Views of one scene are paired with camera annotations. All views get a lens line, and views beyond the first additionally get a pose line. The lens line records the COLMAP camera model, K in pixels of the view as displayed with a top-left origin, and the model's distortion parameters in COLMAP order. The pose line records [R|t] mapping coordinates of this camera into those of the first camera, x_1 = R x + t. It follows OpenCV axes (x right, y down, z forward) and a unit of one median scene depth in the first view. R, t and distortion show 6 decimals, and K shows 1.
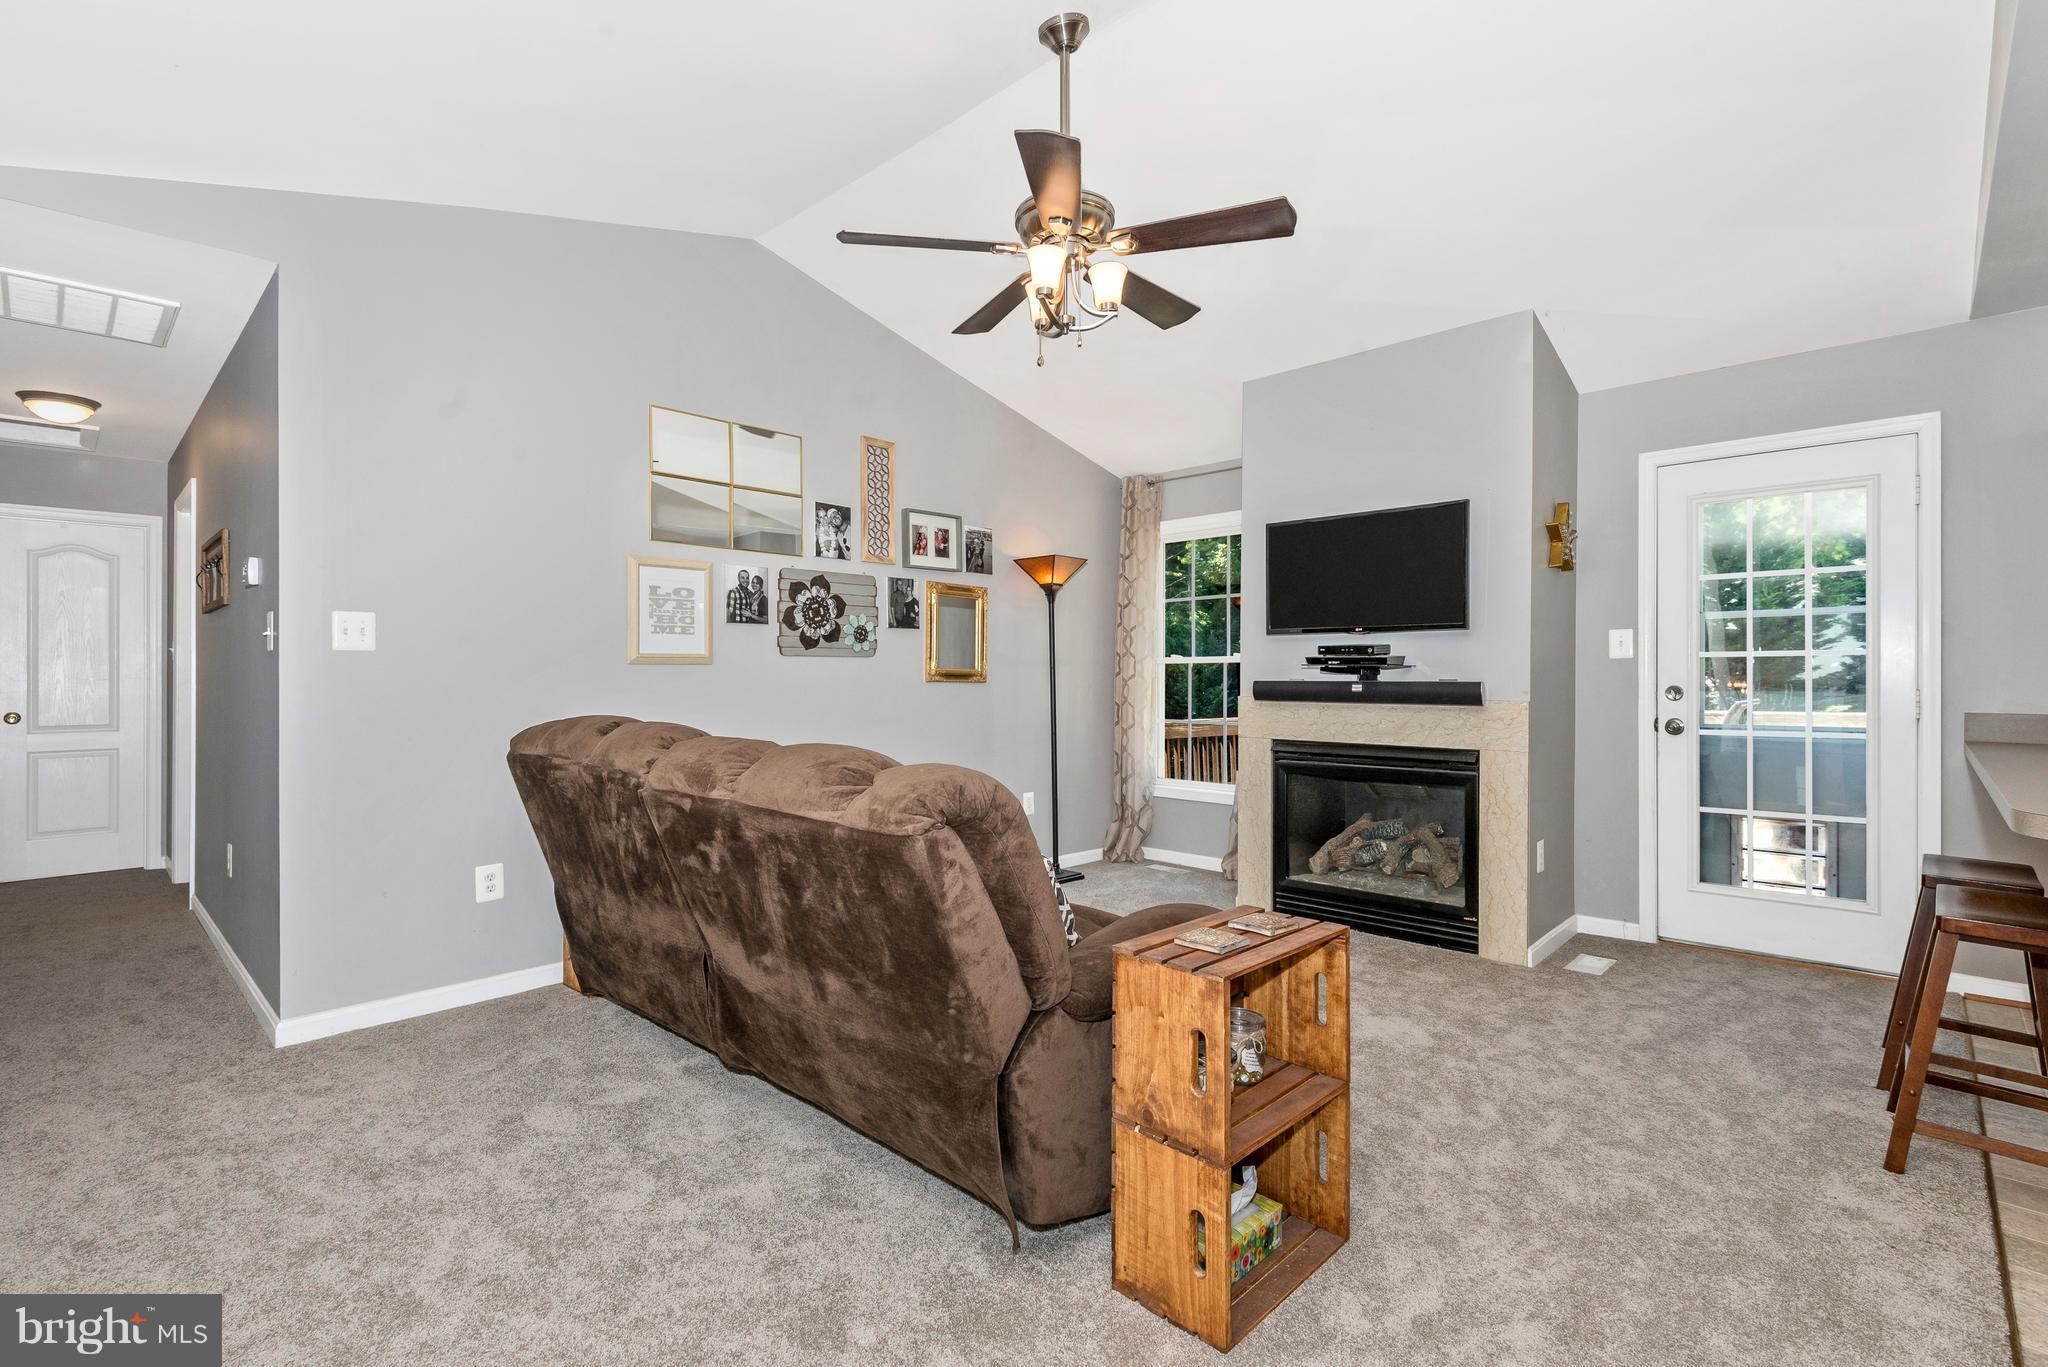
lens RADIAL K [[933.7, 0, 1036.1], [0, 933.7, 678.4], [0, 0, 1]] dist [0.015985, -0.010922]
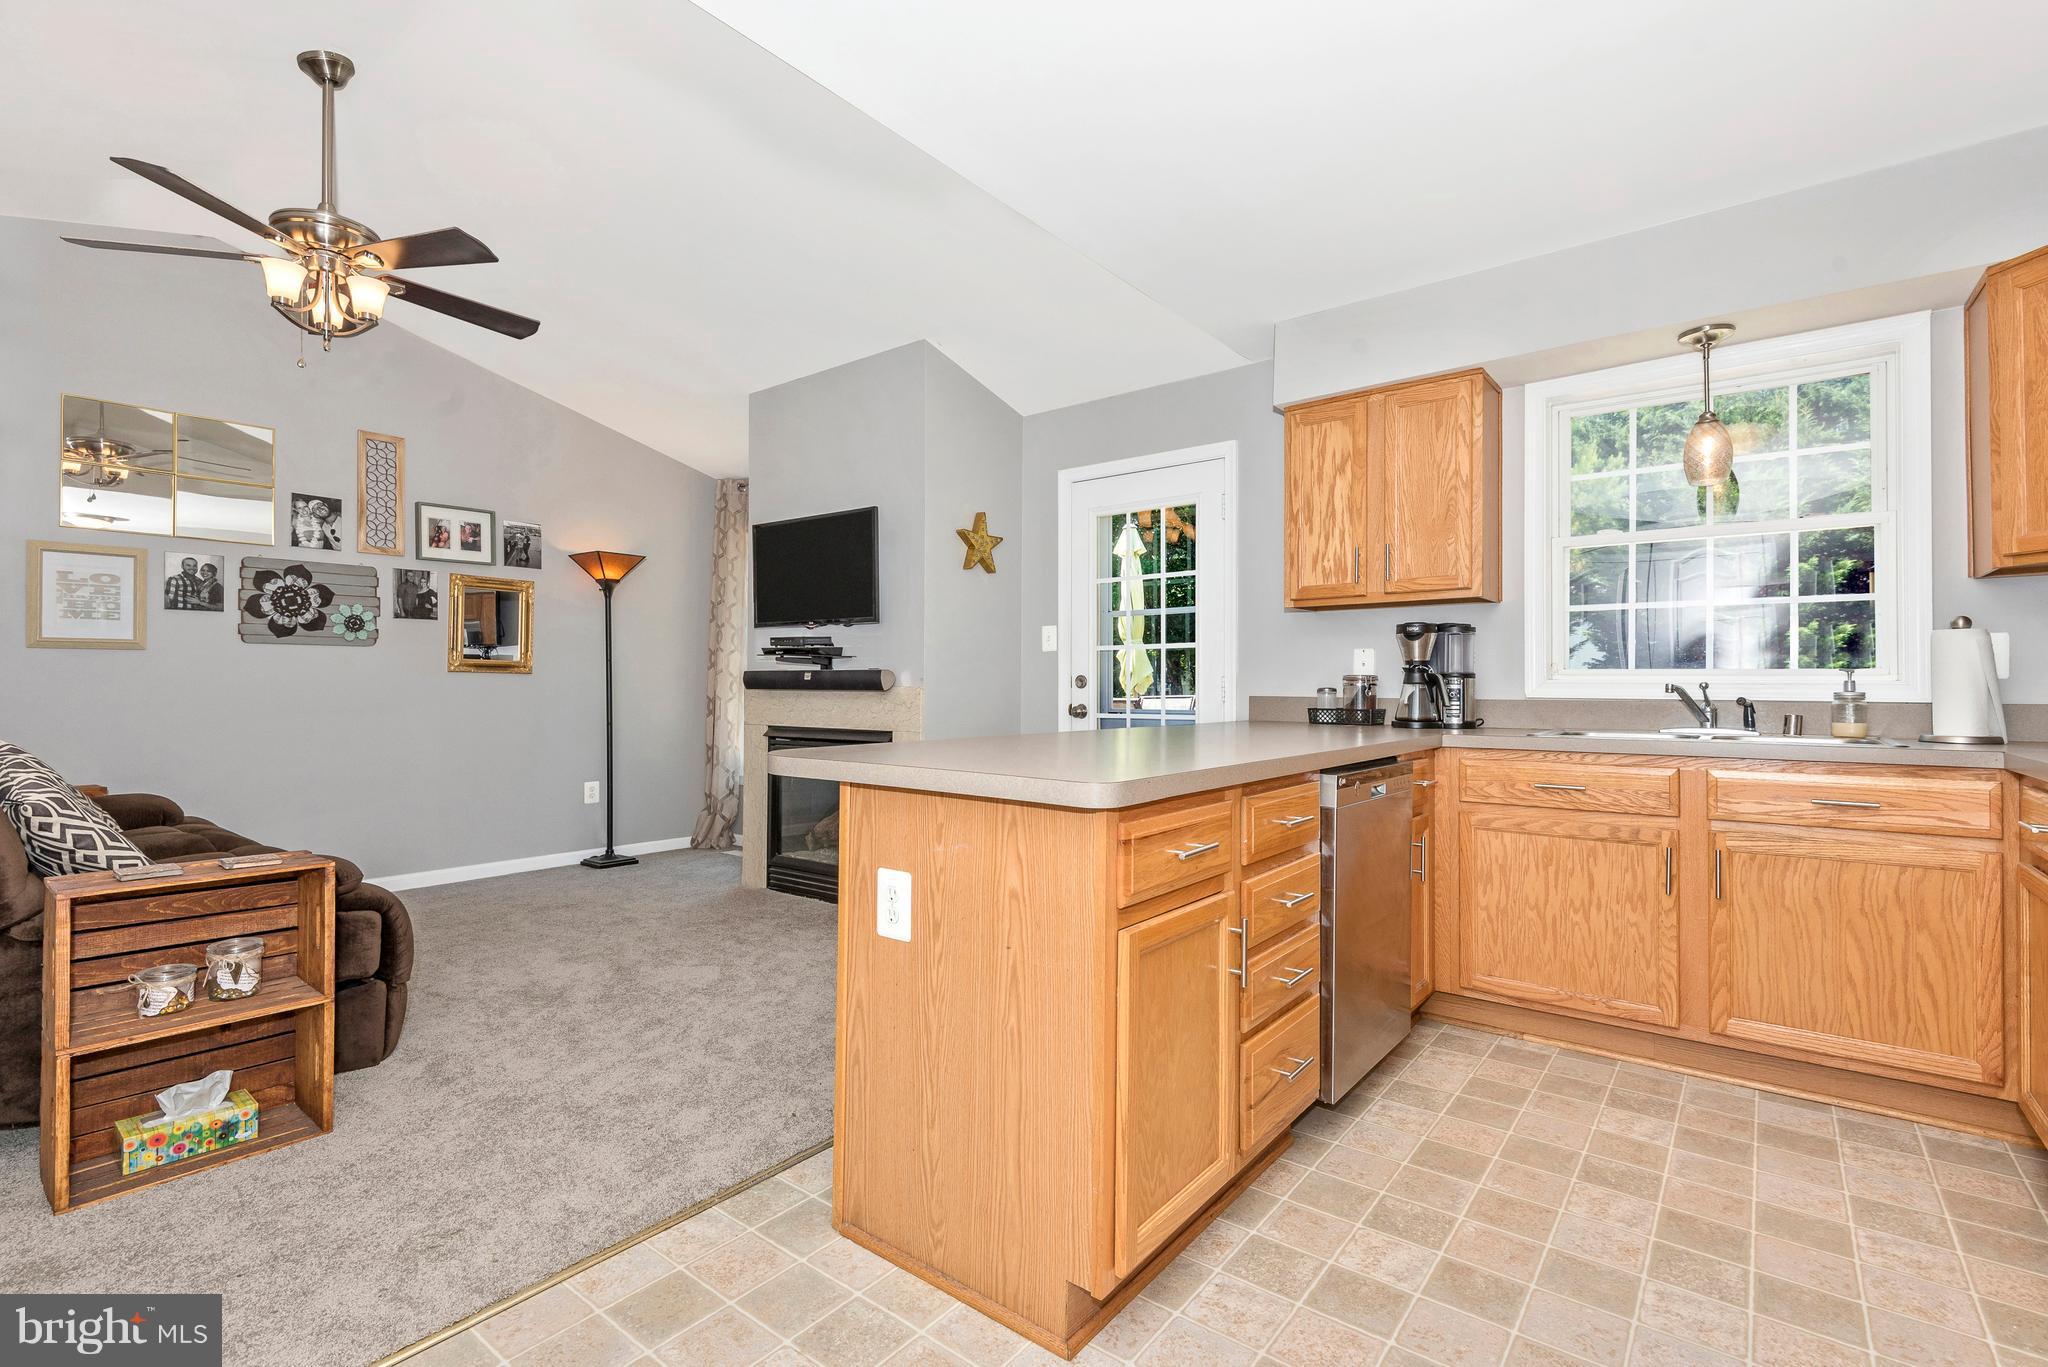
lens RADIAL K [[933.7, 0, 1031.0], [0, 933.7, 684.0], [0, 0, 1]] dist [0.015985, -0.010922]
pose [[0.994178, 0.003537, 0.107690, 0.454075], [-0.003480, 0.999994, -0.000717, 0.017758], [-0.107692, 0.000338, 0.994184, -0.105251]]
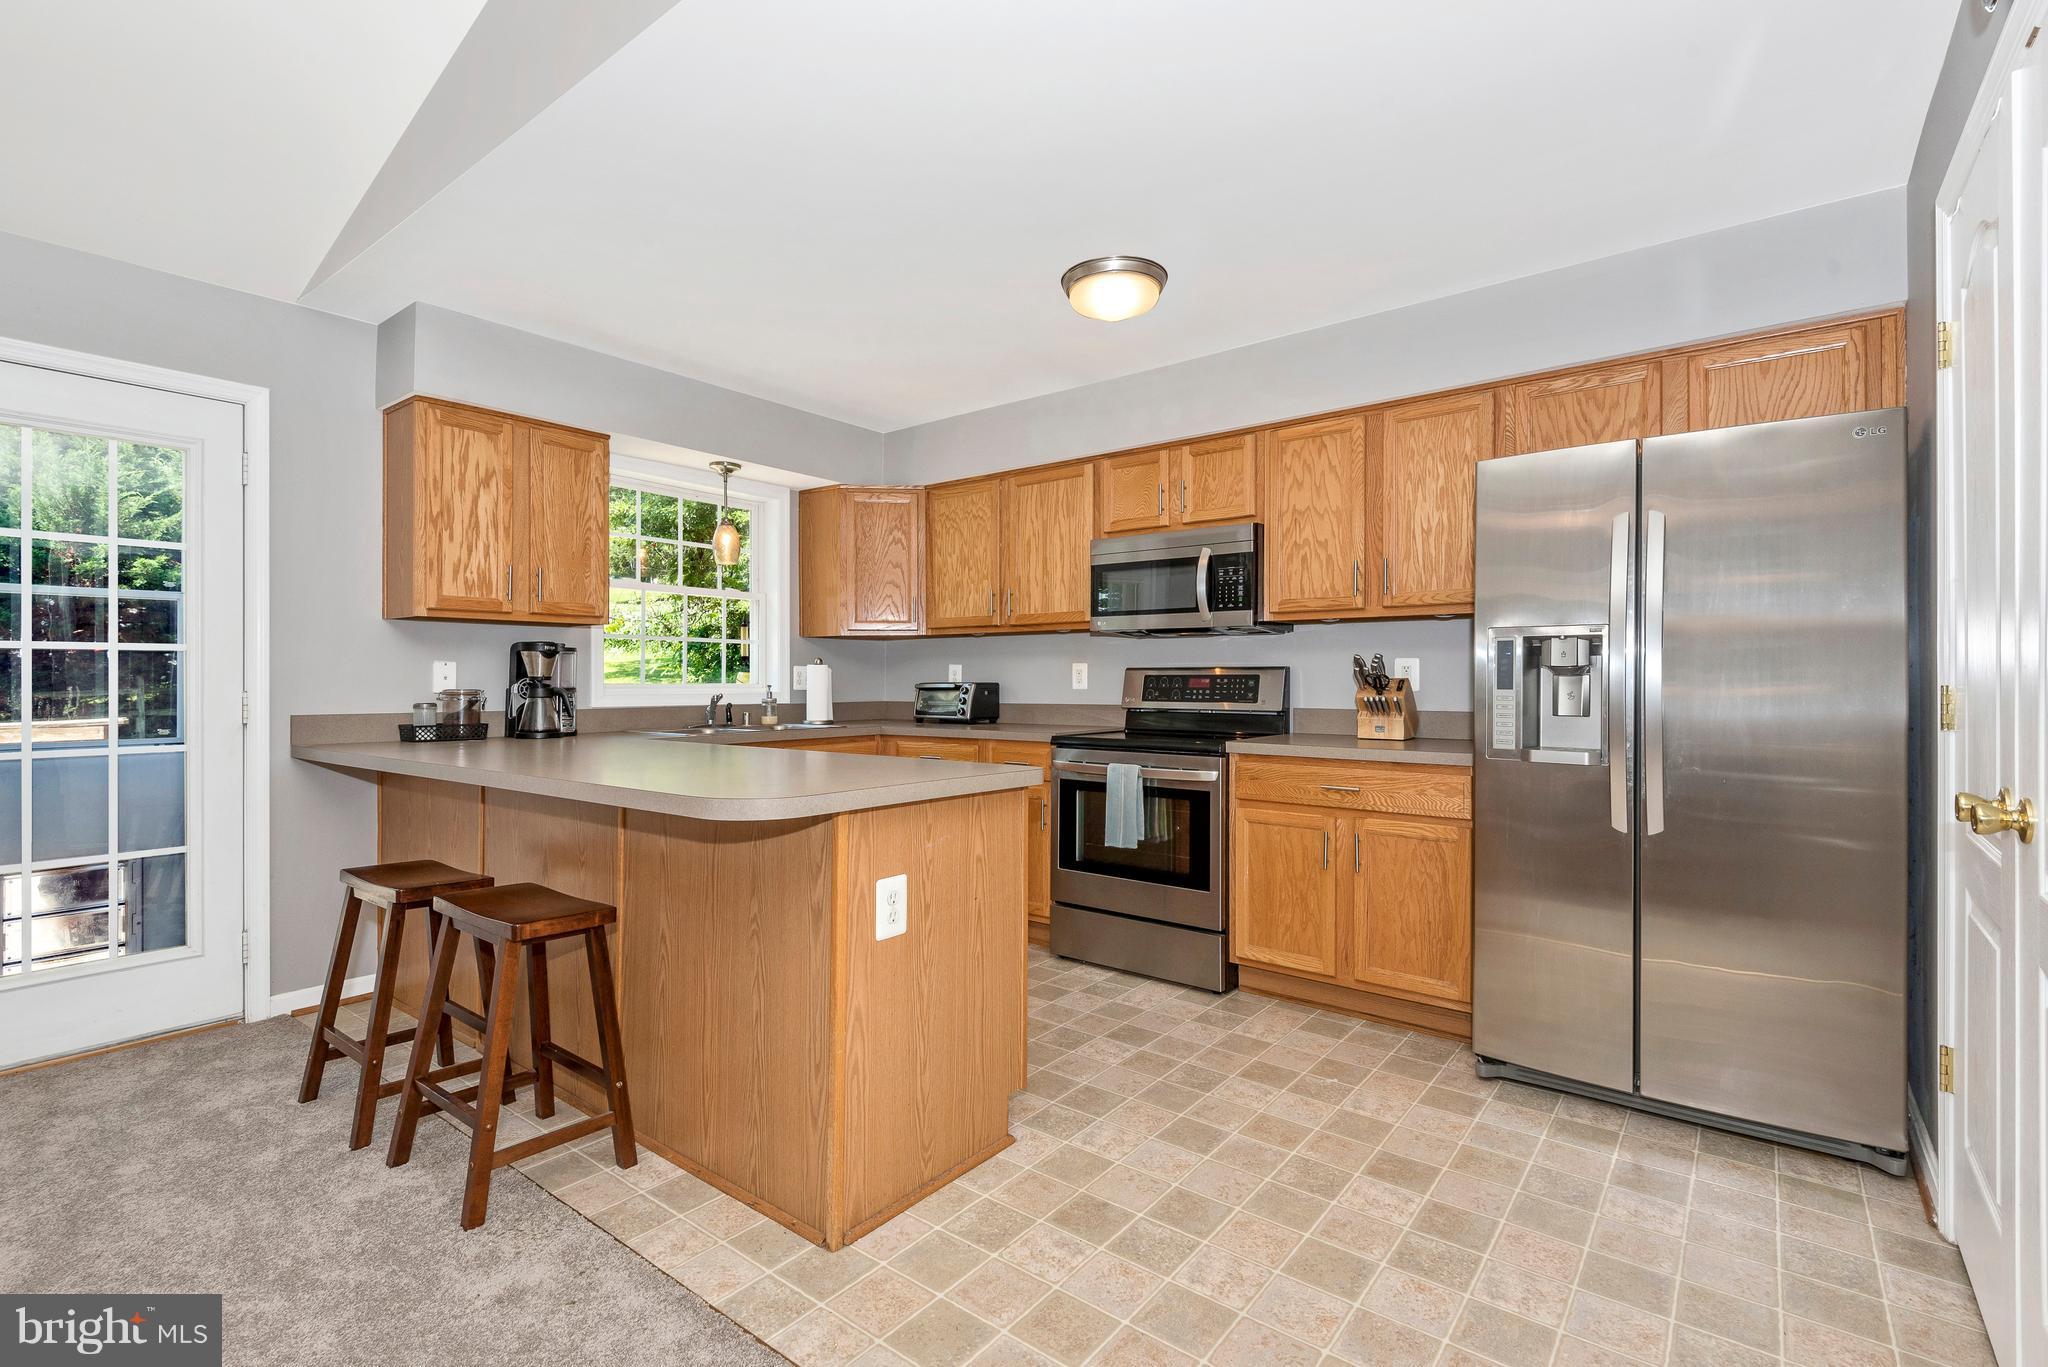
lens RADIAL K [[933.7, 0, 1020.5], [0, 933.7, 683.4], [0, 0, 1]] dist [0.015985, -0.010922]
pose [[-0.085610, -0.001118, 0.996328, -0.012082], [0.000270, 0.999999, 0.001146, 0.002359], [-0.996329, 0.000367, -0.085610, 0.266438]]
